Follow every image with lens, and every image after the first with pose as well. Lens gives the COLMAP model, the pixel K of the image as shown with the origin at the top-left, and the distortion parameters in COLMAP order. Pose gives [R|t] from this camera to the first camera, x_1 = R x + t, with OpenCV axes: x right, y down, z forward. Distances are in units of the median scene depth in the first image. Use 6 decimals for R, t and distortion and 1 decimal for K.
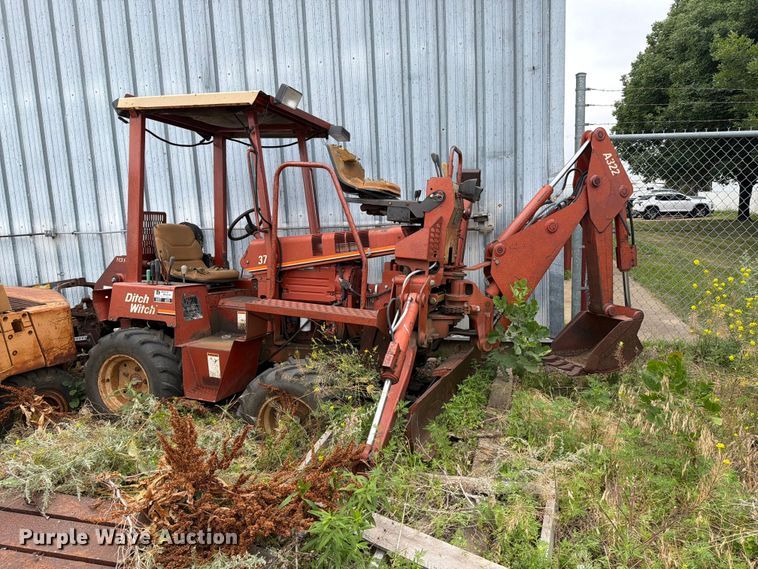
lens RADIAL K [[536.6, 0, 381.1], [0, 536.6, 281.6], [0, 0, 1]] dist [0.040361, -0.057777]
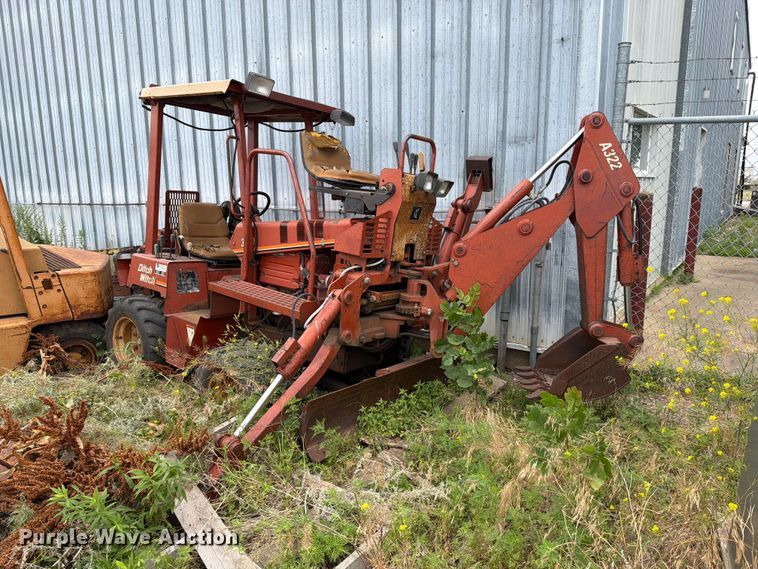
lens RADIAL K [[536.6, 0, 377.0], [0, 536.6, 284.8], [0, 0, 1]] dist [0.040361, -0.057777]
pose [[0.942850, 0.093698, -0.319773, 0.365648], [-0.076994, 0.994942, 0.064515, -0.046020], [0.324201, -0.036207, 0.945295, 0.091098]]
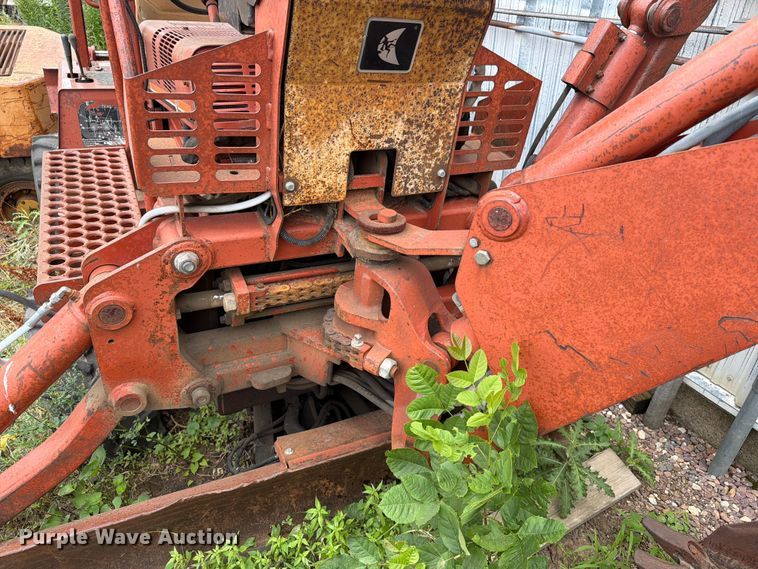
lens RADIAL K [[536.6, 0, 388.2], [0, 536.6, 276.9], [0, 0, 1]] dist [0.040361, -0.057777]
pose [[0.722959, 0.406453, -0.558682, 0.314860], [-0.150183, 0.881758, 0.447155, -0.128665], [0.674370, -0.239371, 0.698518, 0.751255]]
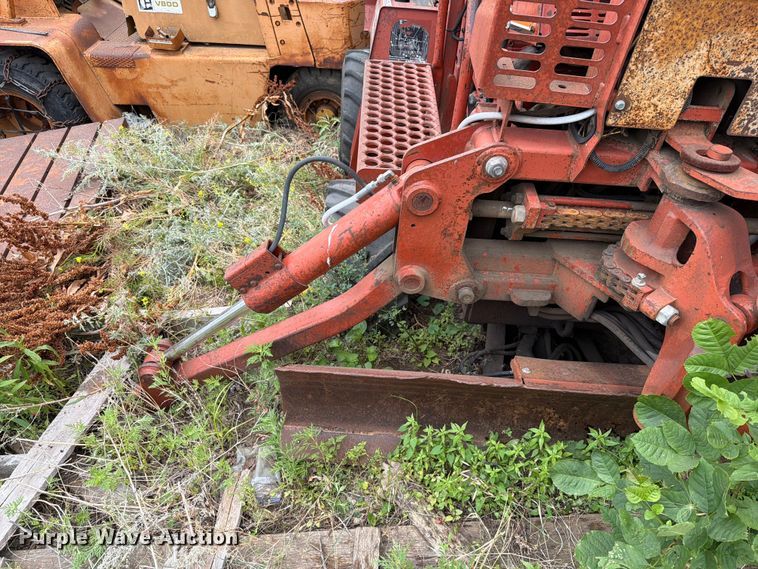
lens RADIAL K [[536.6, 0, 369.8], [0, 536.6, 284.9], [0, 0, 1]] dist [0.040361, -0.057777]
pose [[0.320283, 0.604744, -0.729180, 0.317202], [-0.130148, 0.790519, 0.598449, -0.114057], [0.938339, -0.096772, 0.331896, 0.706333]]
